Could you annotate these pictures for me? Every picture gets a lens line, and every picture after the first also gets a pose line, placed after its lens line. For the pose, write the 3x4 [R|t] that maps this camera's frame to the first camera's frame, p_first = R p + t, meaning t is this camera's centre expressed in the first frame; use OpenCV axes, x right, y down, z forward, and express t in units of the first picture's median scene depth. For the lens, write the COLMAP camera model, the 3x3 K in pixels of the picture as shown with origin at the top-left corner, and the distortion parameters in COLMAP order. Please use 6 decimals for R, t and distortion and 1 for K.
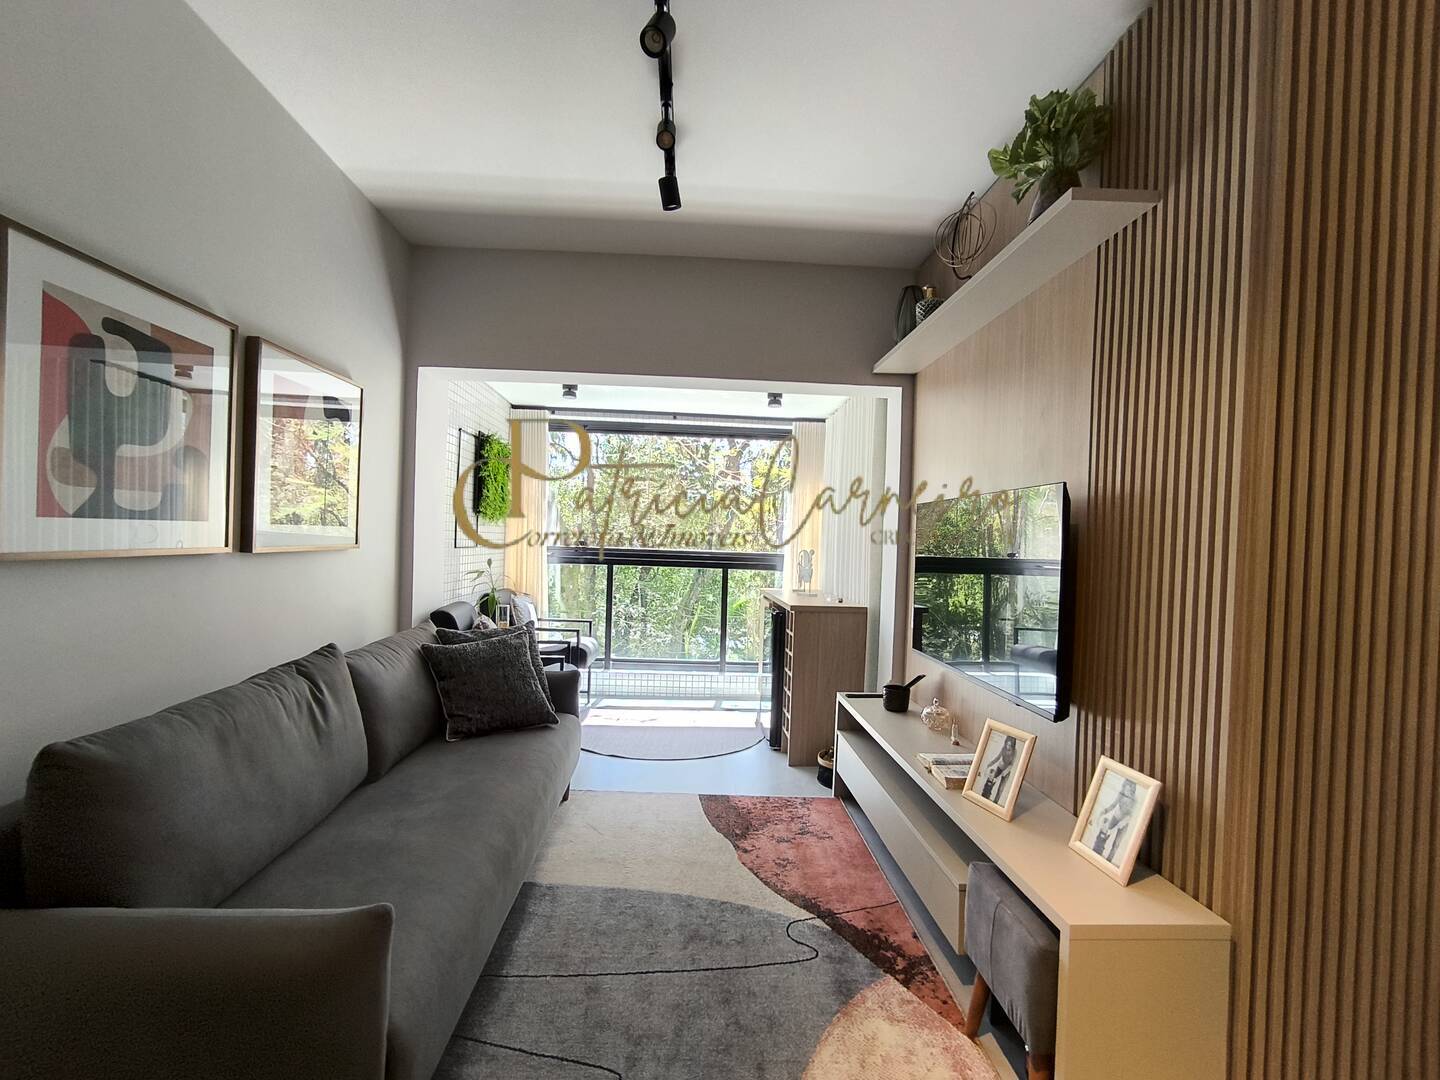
lens RADIAL K [[657.5, 0, 729.4], [0, 657.5, 539.4], [0, 0, 1]] dist [0.022565, 0.000416]
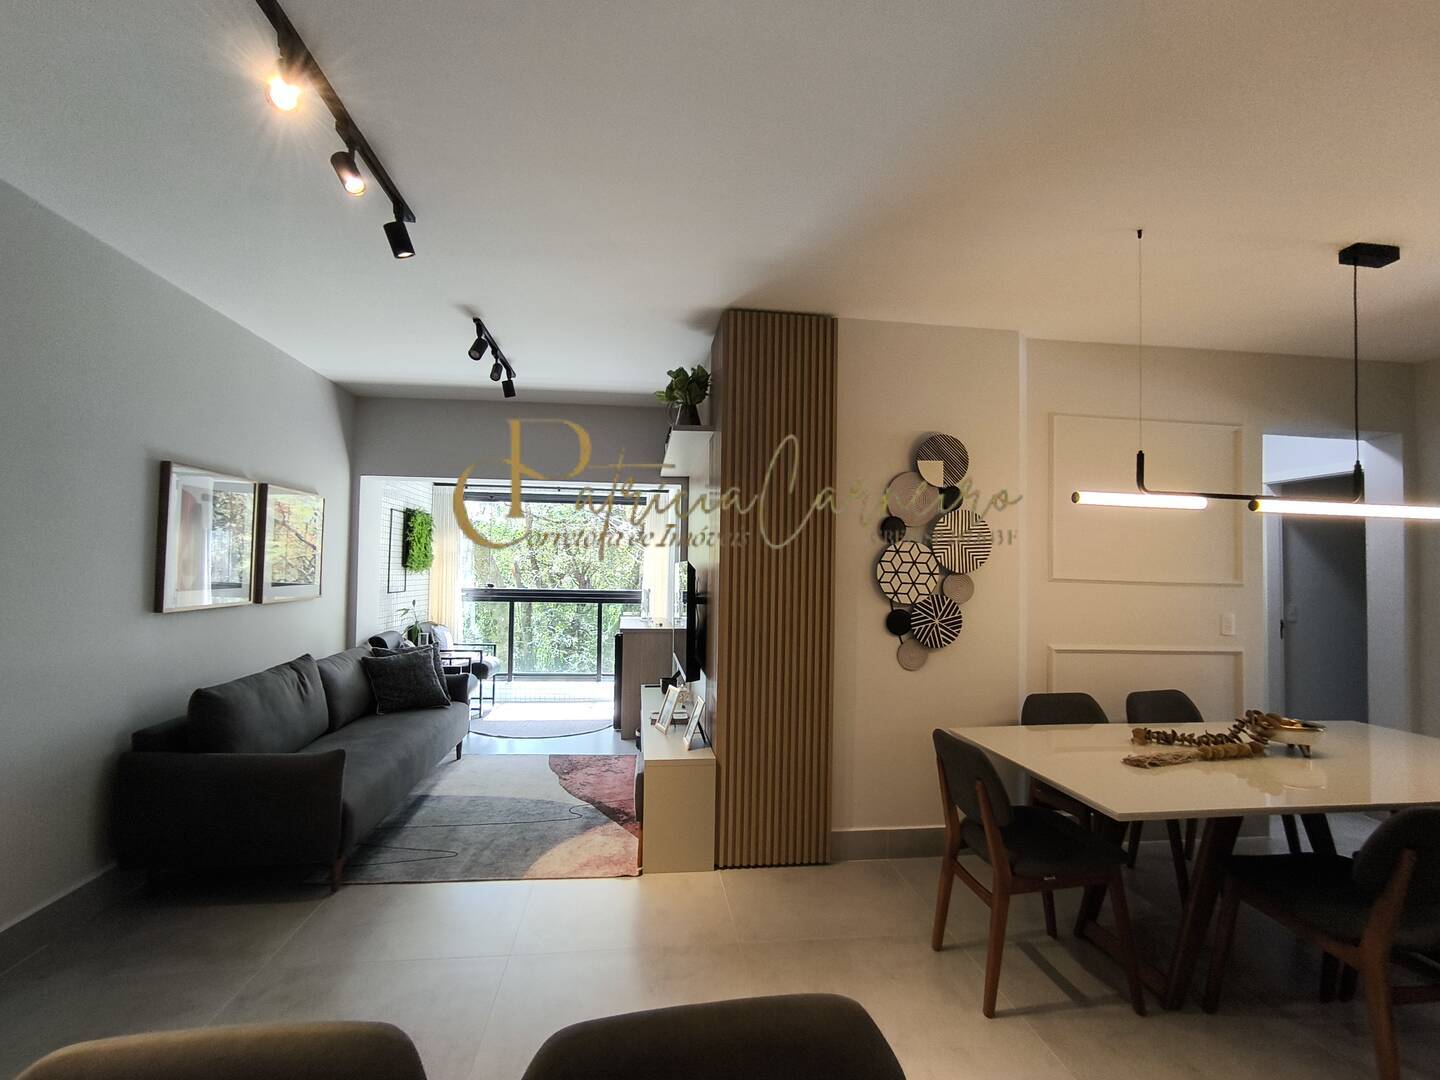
lens RADIAL K [[657.5, 0, 710.4], [0, 657.5, 546.8], [0, 0, 1]] dist [0.022565, 0.000416]
pose [[0.999136, -0.013429, 0.039323, 0.302541], [0.014773, 0.999310, -0.034092, -0.037493], [-0.038838, 0.034643, 0.998645, -0.610976]]
